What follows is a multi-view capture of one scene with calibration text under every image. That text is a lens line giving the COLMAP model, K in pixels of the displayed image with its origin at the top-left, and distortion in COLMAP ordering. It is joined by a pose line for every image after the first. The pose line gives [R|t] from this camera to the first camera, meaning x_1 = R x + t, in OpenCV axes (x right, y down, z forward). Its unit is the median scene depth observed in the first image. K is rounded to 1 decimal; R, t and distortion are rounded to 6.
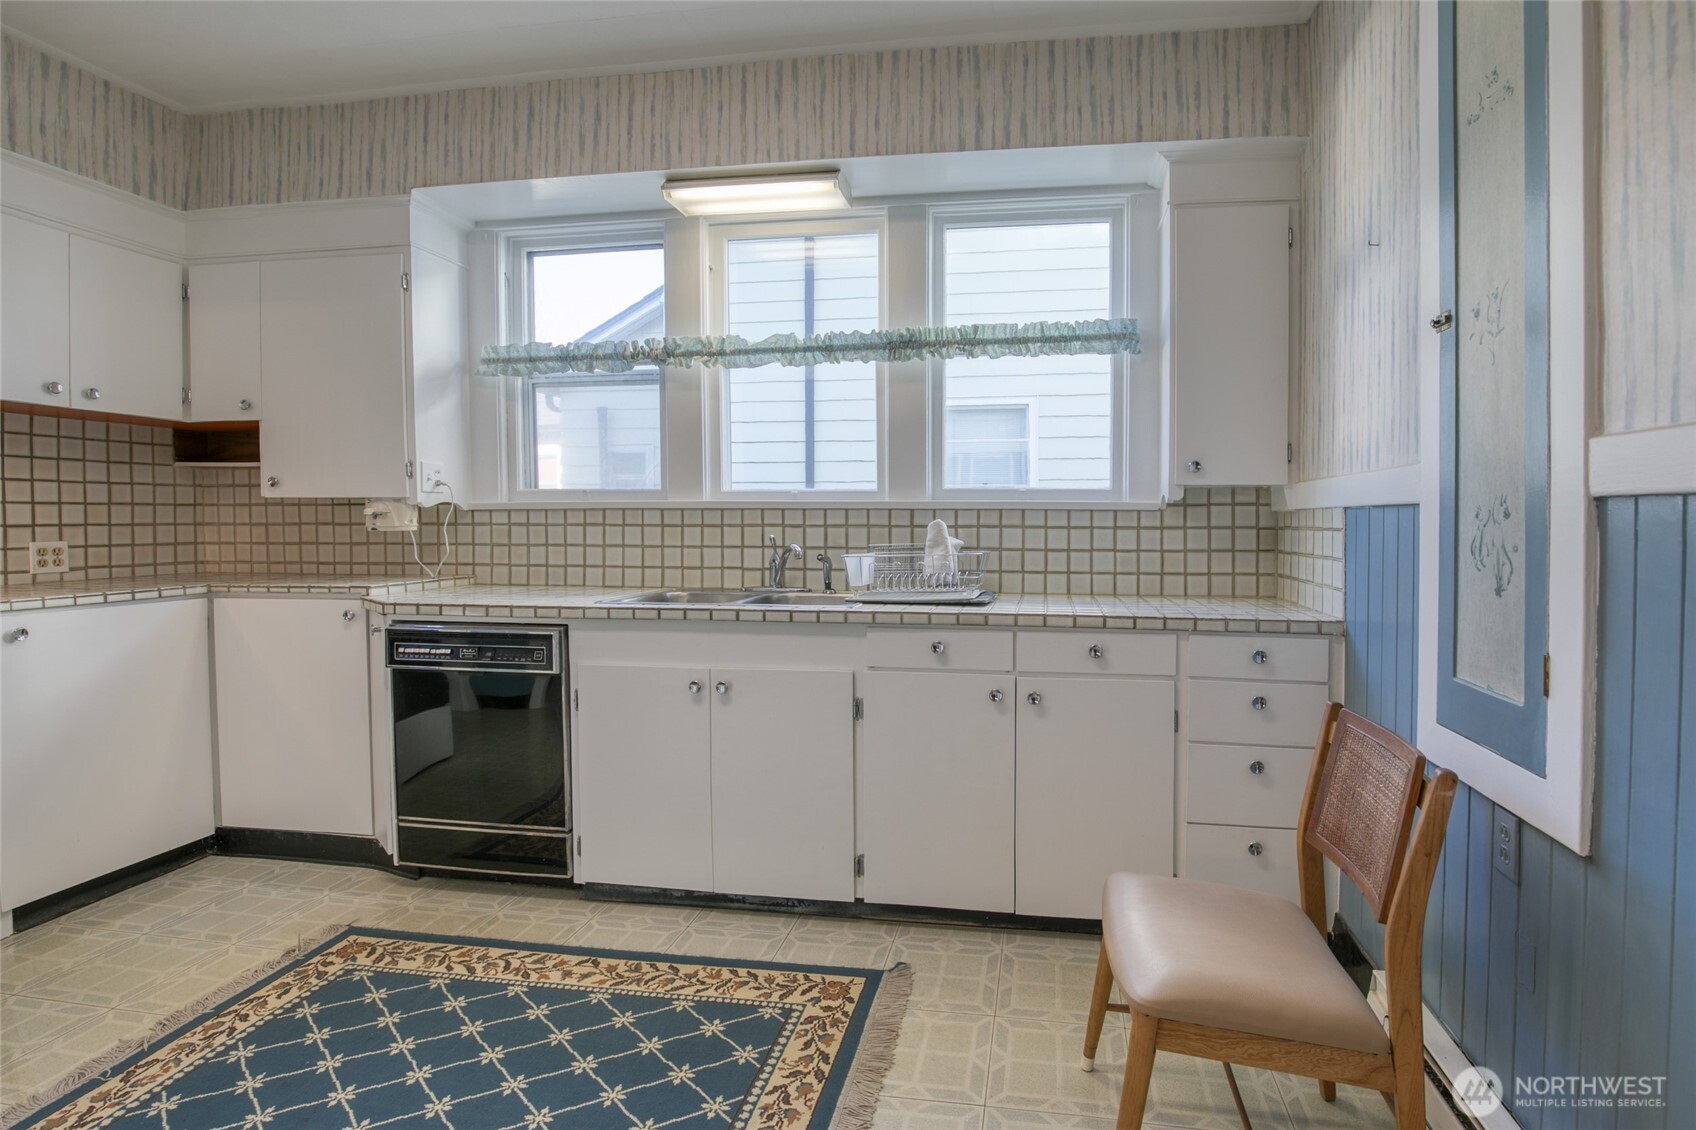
lens RADIAL K [[794.9, 0, 908.7], [0, 794.9, 542.7], [0, 0, 1]] dist [-0.035693, 0.008215]
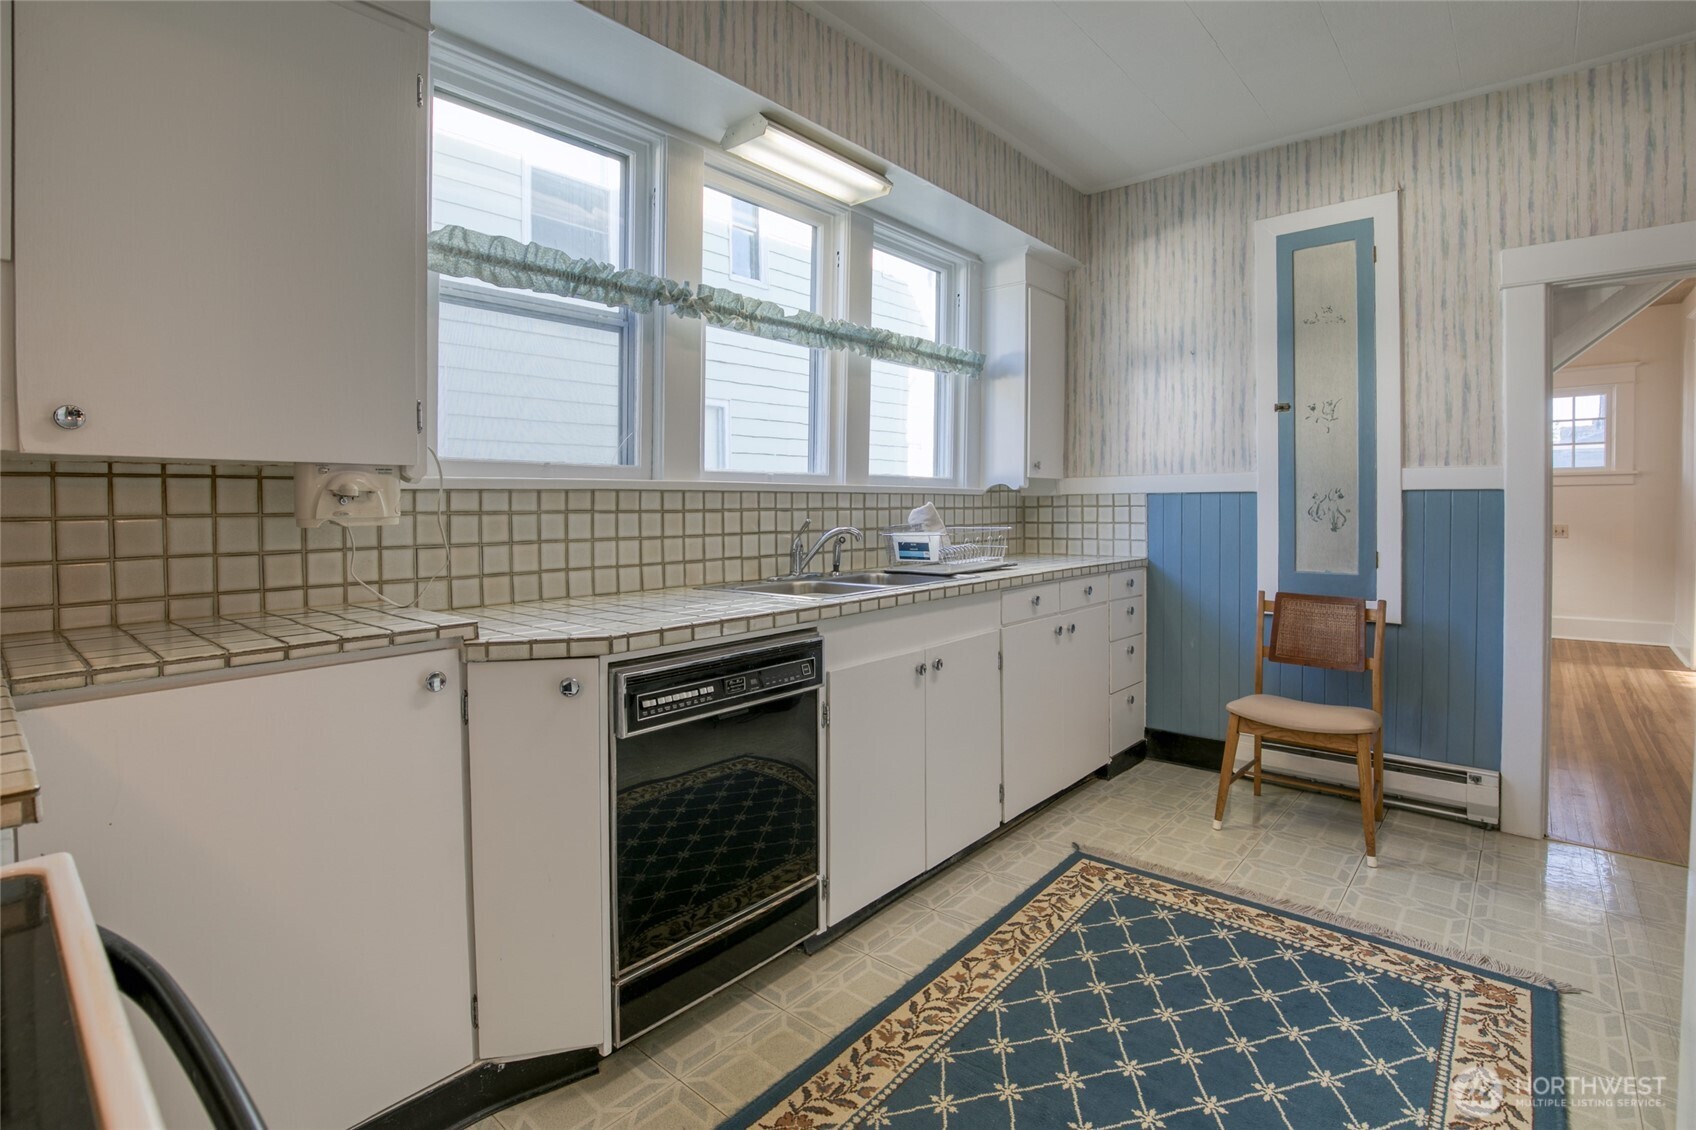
lens RADIAL K [[800.1, 0, 845.4], [0, 800.1, 520.3], [0, 0, 1]] dist [-0.028008, 0.000259]
pose [[0.547574, -0.022033, 0.836467, -1.042245], [0.032864, 0.999448, 0.004813, -0.012292], [-0.836112, 0.024854, 0.547996, 0.469641]]
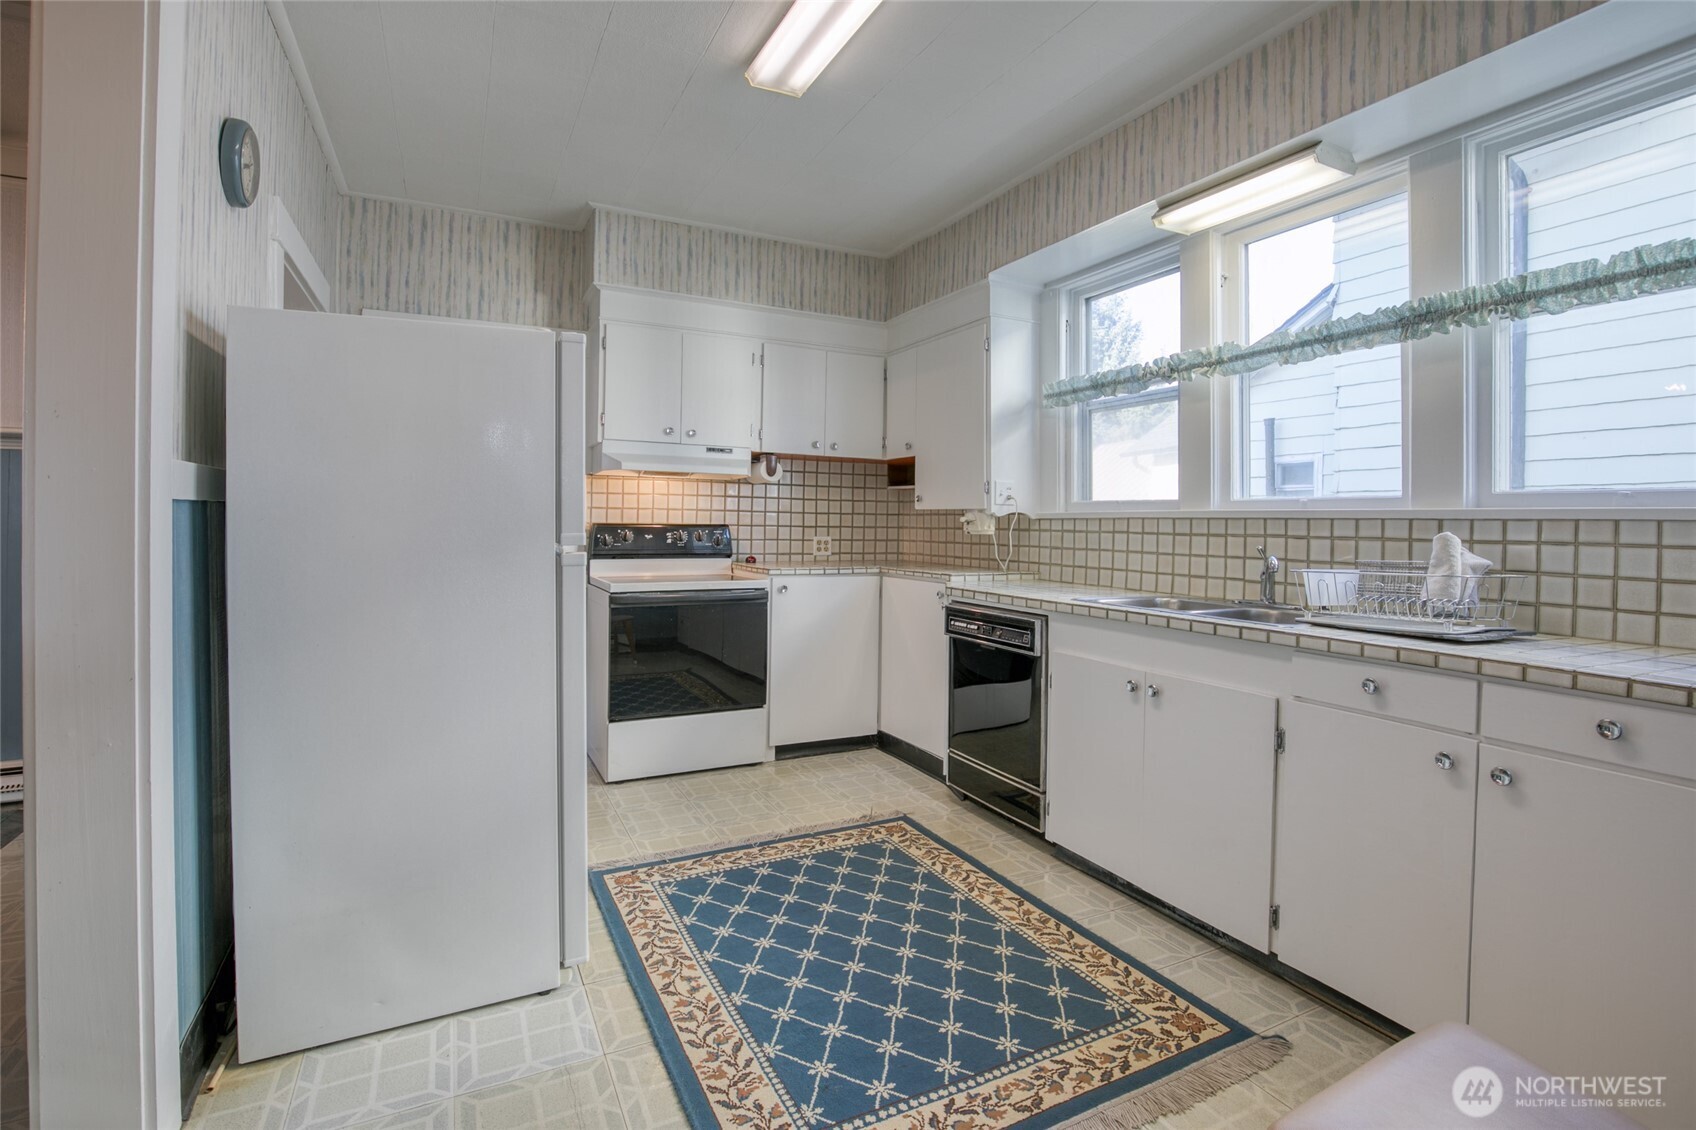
lens RADIAL K [[775.2, 0, 882.7], [0, 775.2, 529.3], [0, 0, 1]] dist [-0.023391, 0.000880]
pose [[0.606440, 0.013204, -0.795020, 0.311027], [-0.037236, 0.999237, -0.011808, -0.002274], [0.794257, 0.036764, 0.606469, 0.092360]]
